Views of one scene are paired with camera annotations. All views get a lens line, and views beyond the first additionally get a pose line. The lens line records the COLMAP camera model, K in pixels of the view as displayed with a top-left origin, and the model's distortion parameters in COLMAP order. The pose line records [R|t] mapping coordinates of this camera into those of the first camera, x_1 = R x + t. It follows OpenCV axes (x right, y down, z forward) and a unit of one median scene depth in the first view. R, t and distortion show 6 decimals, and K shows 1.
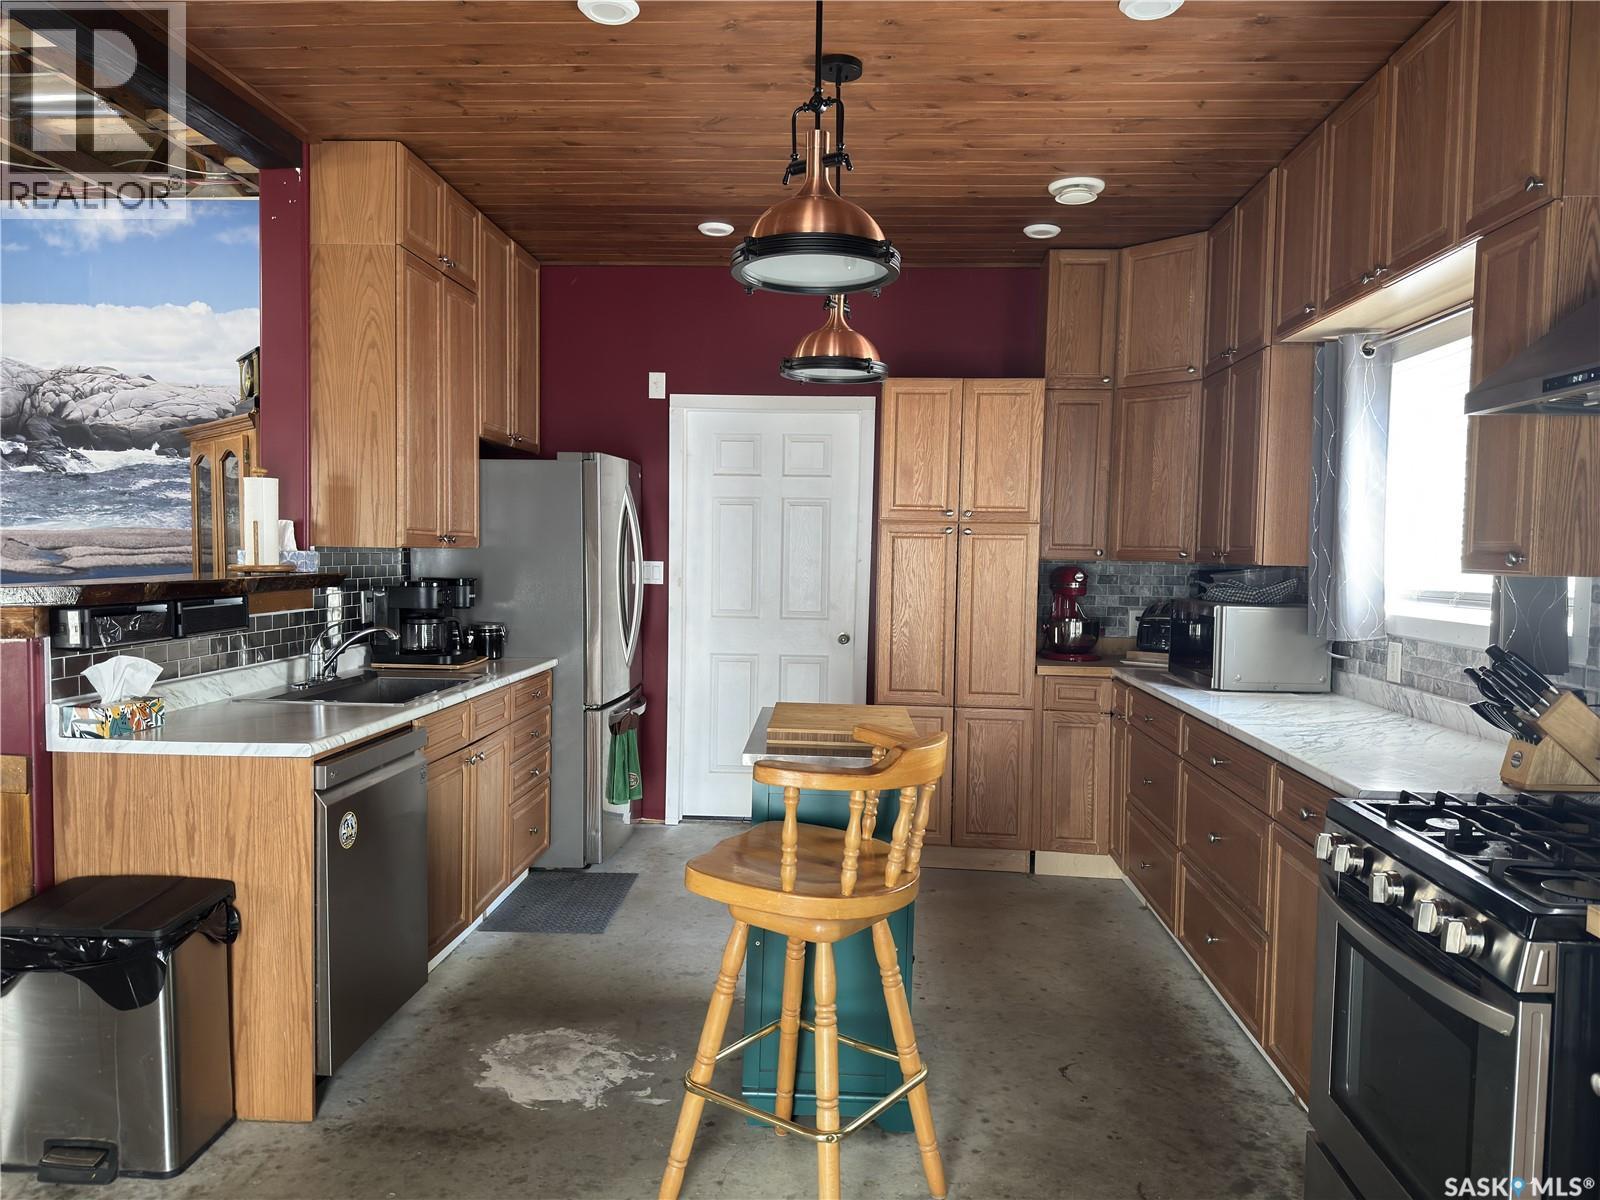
lens RADIAL K [[1115.9, 0, 799.1], [0, 1115.9, 611.9], [0, 0, 1]] dist [0.066242, -0.079752]
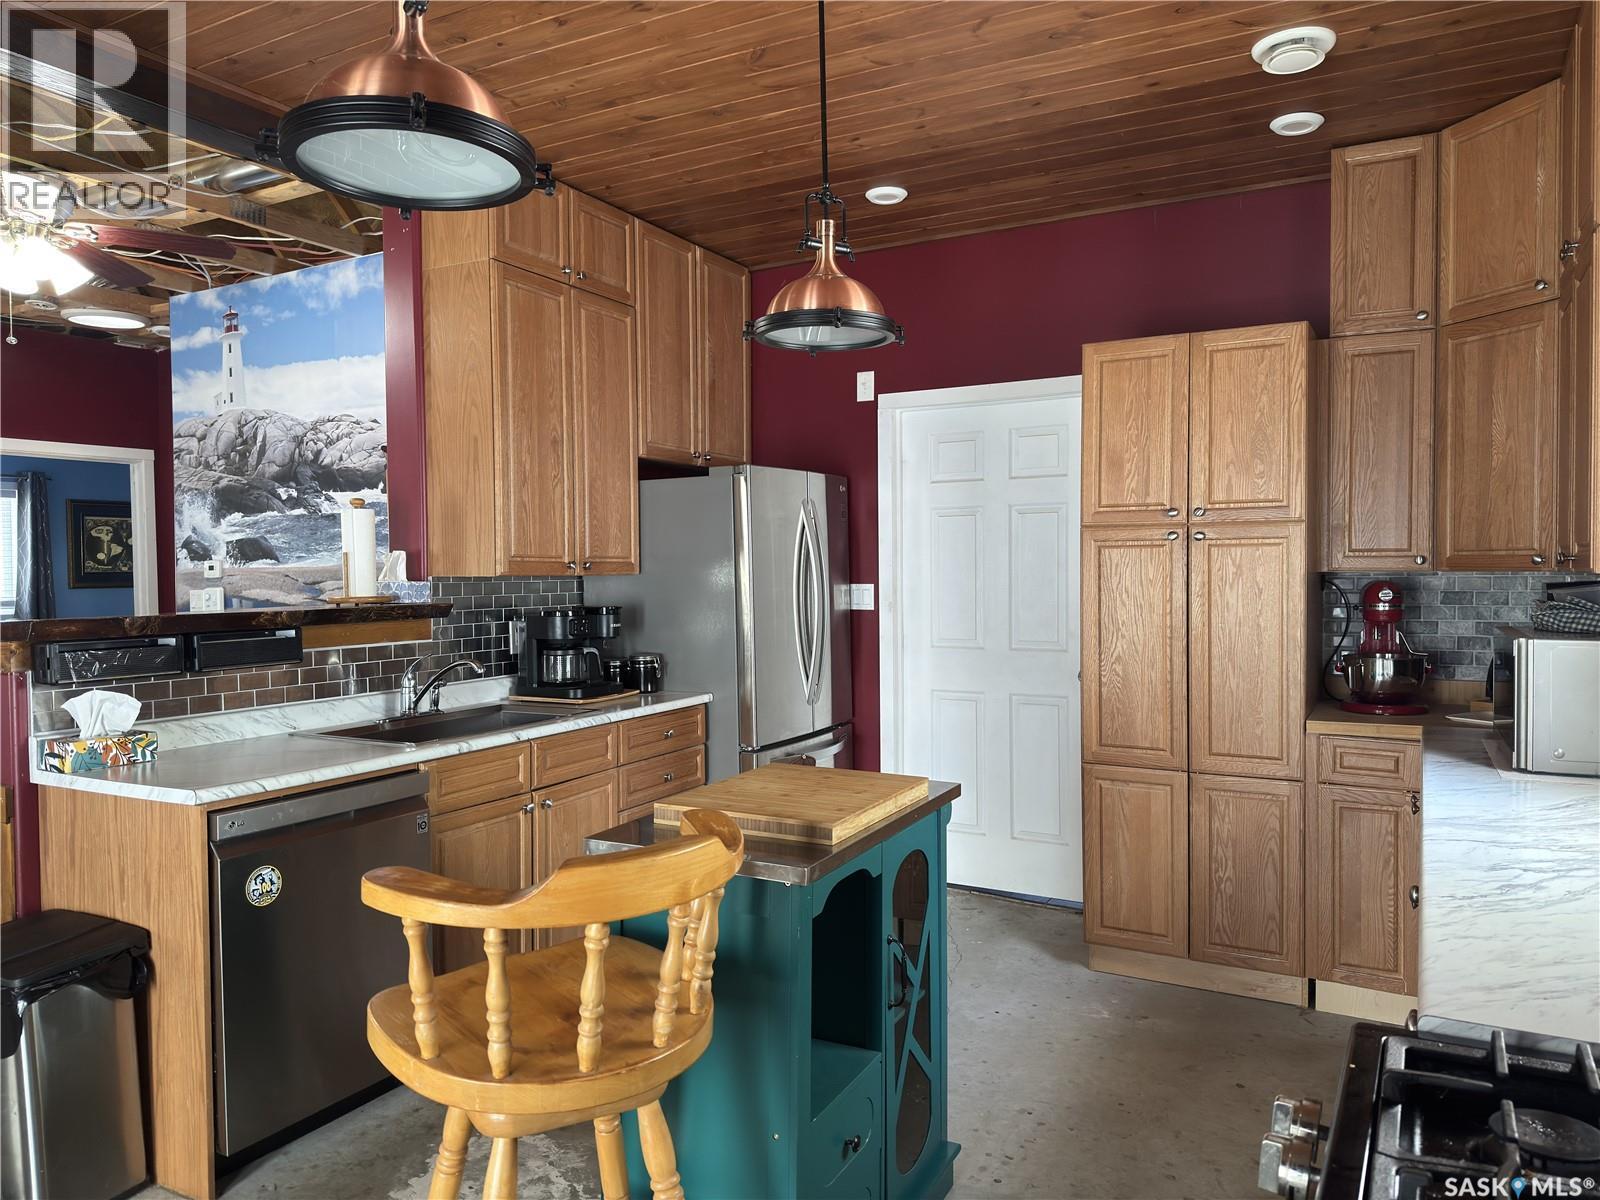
lens RADIAL K [[1115.9, 0, 795.5], [0, 1115.9, 601.7], [0, 0, 1]] dist [0.066242, -0.079752]
pose [[0.906685, -0.011698, -0.421645, 0.229926], [-0.000882, 0.999561, -0.029629, -0.006094], [0.421807, 0.027236, 0.906277, 0.209618]]
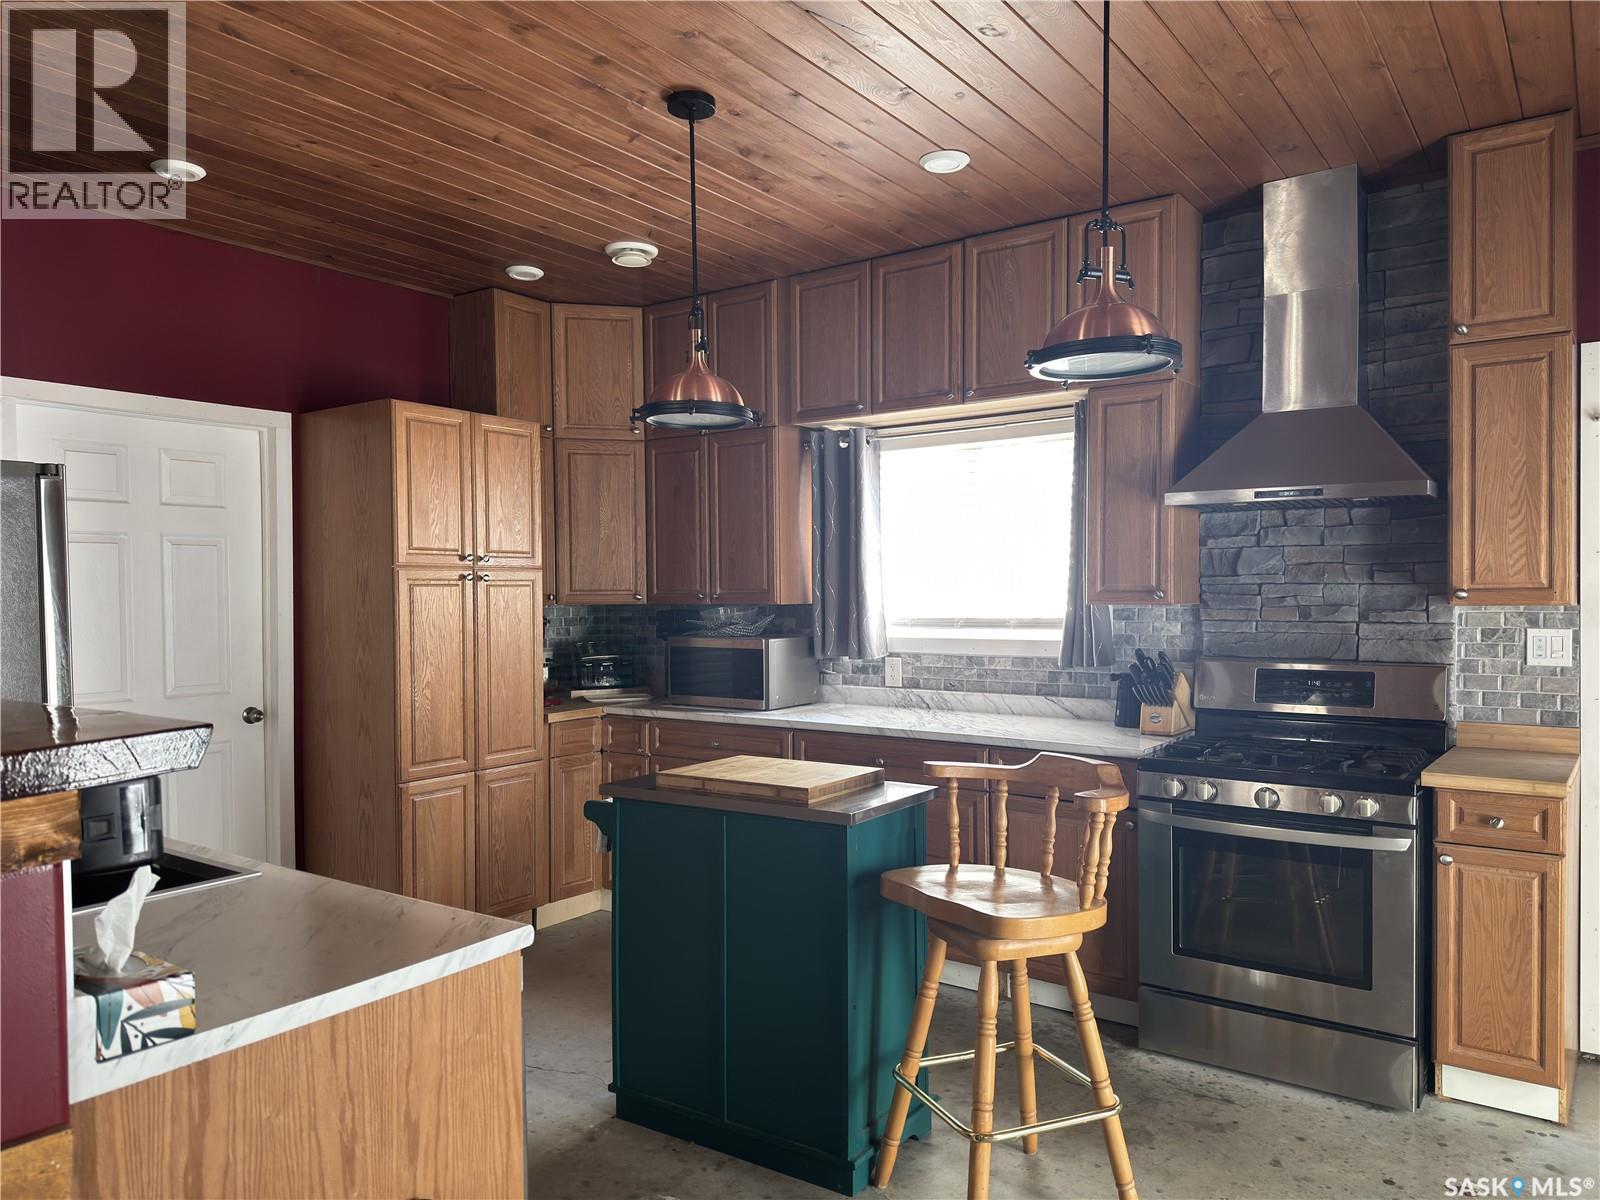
lens RADIAL K [[1115.9, 0, 810.5], [0, 1115.9, 618.0], [0, 0, 1]] dist [0.066242, -0.079752]
pose [[0.521827, -0.044985, 0.851865, -0.513242], [0.067685, 0.997644, 0.011221, -0.032209], [-0.850362, 0.051803, 0.523642, 0.292818]]
